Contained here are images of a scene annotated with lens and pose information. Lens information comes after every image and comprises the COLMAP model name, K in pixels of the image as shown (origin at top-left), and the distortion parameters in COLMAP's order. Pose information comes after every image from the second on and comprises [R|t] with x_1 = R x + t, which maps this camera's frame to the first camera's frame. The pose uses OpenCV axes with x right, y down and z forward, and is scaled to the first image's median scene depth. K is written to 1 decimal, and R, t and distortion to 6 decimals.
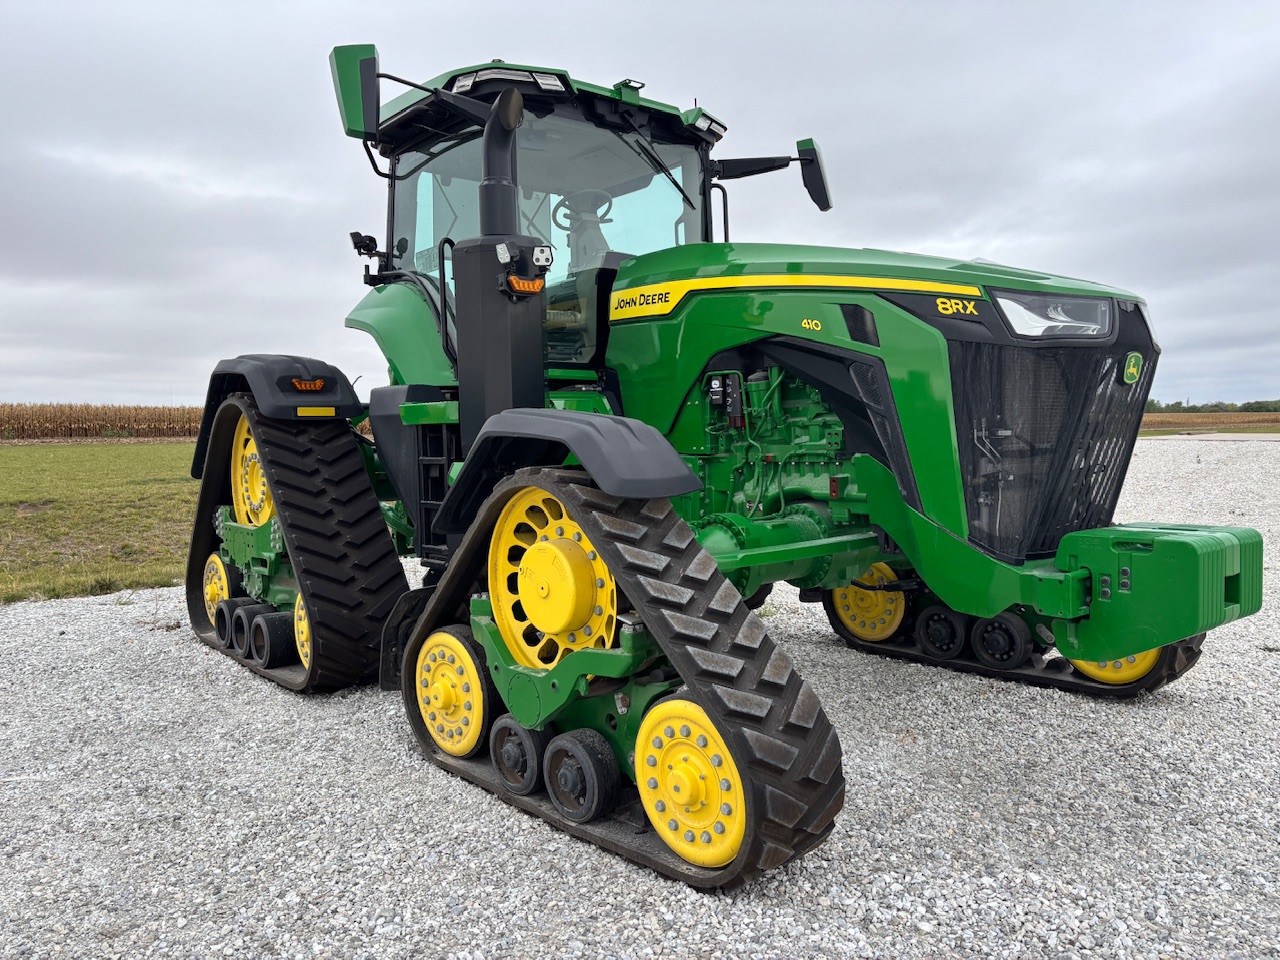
lens RADIAL K [[959.8, 0, 632.2], [0, 959.8, 484.9], [0, 0, 1]] dist [0.050768, -0.058713]
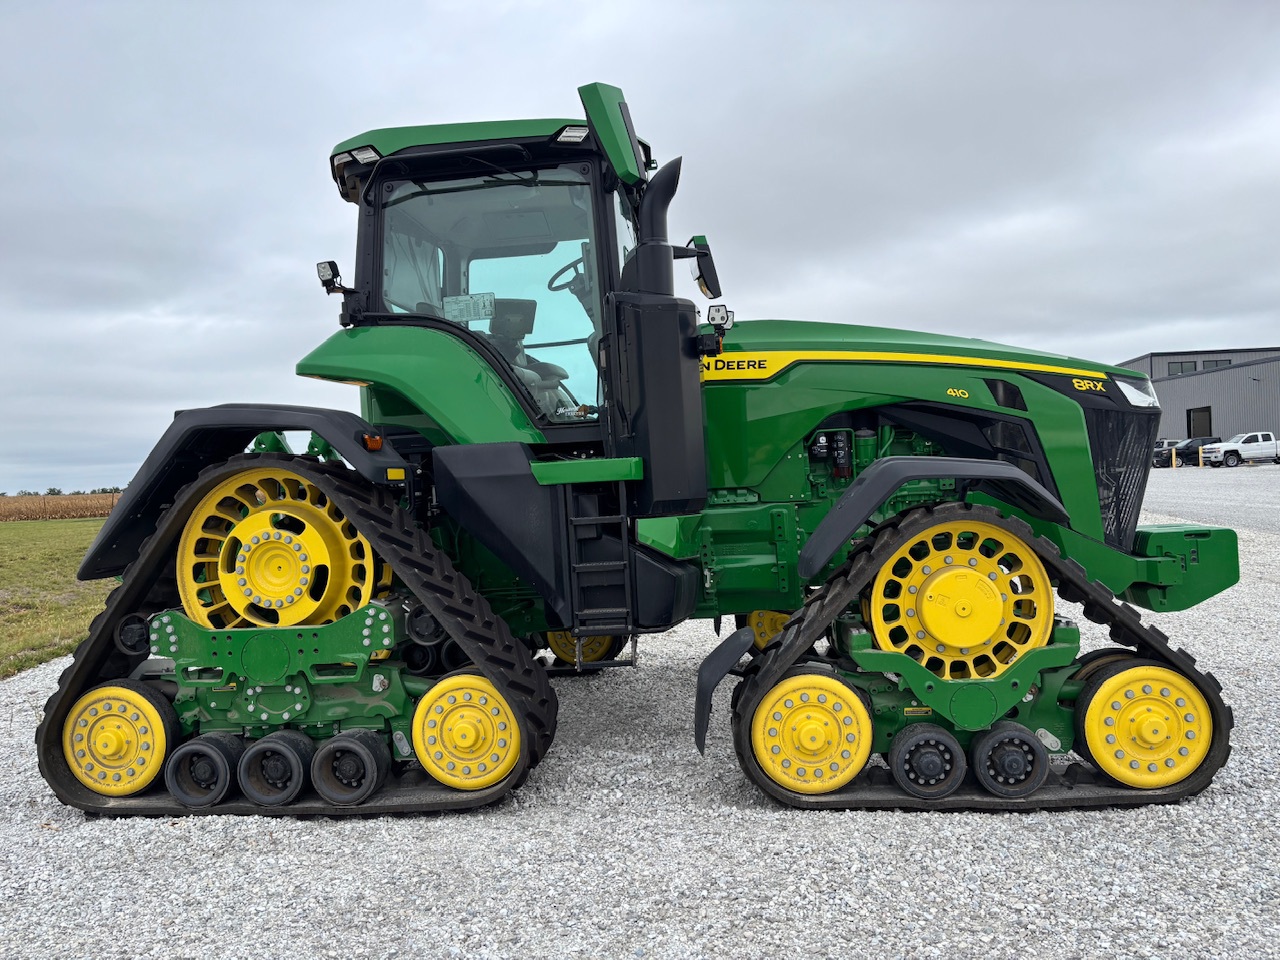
lens RADIAL K [[959.8, 0, 638.3], [0, 959.8, 486.4], [0, 0, 1]] dist [0.050768, -0.058713]
pose [[0.728569, -0.026718, 0.684451, -1.028718], [0.078595, 0.995900, -0.044786, -0.016095], [-0.680448, 0.086424, 0.727682, 0.353519]]
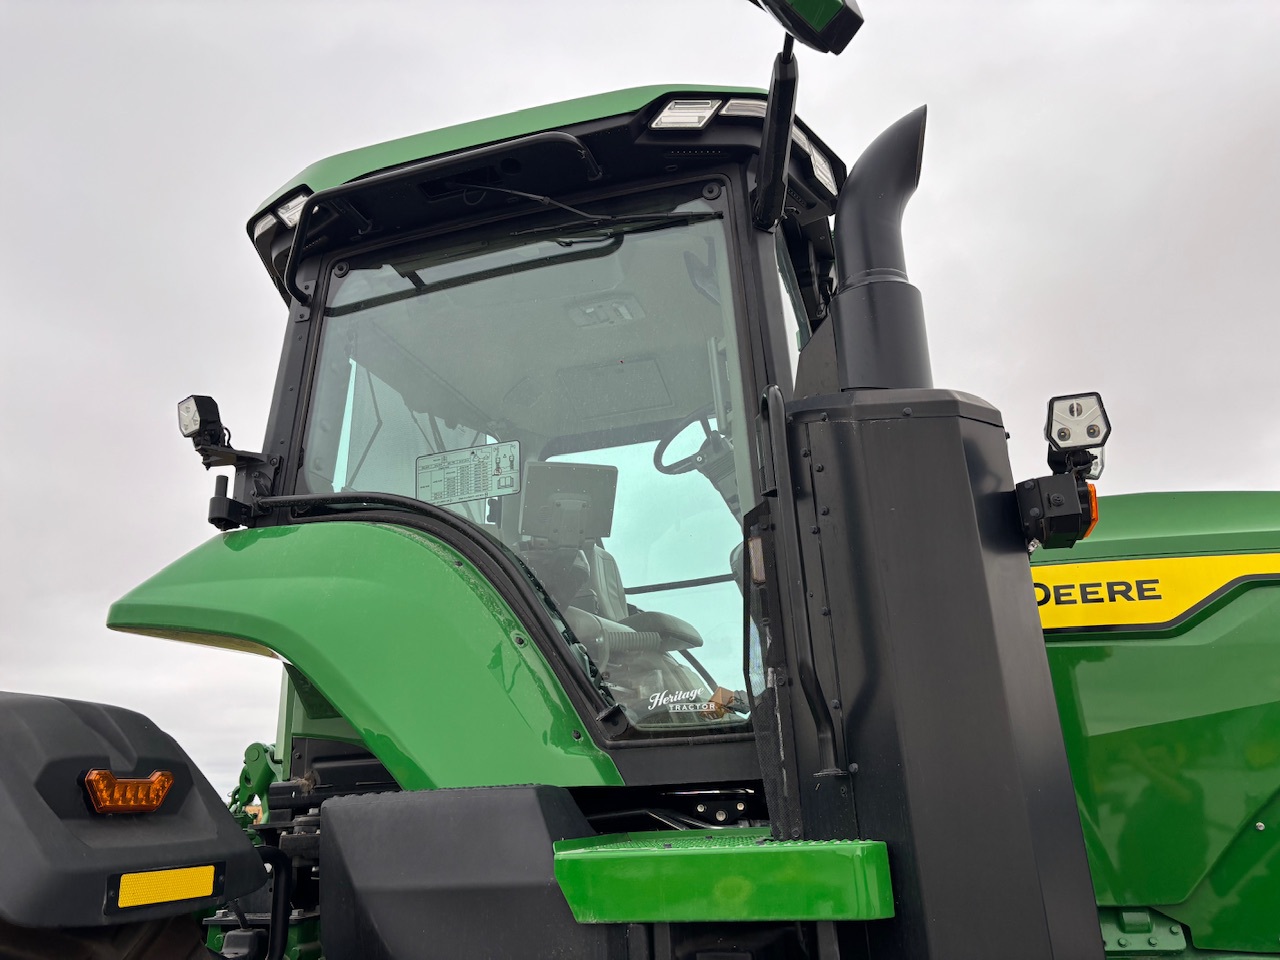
lens RADIAL K [[959.8, 0, 632.2], [0, 959.8, 479.1], [0, 0, 1]] dist [0.050768, -0.058713]
pose [[0.841449, 0.155525, 0.517470, -0.524463], [0.056047, 0.927394, -0.369864, -0.101763], [-0.537422, 0.340225, 0.771638, 0.912991]]
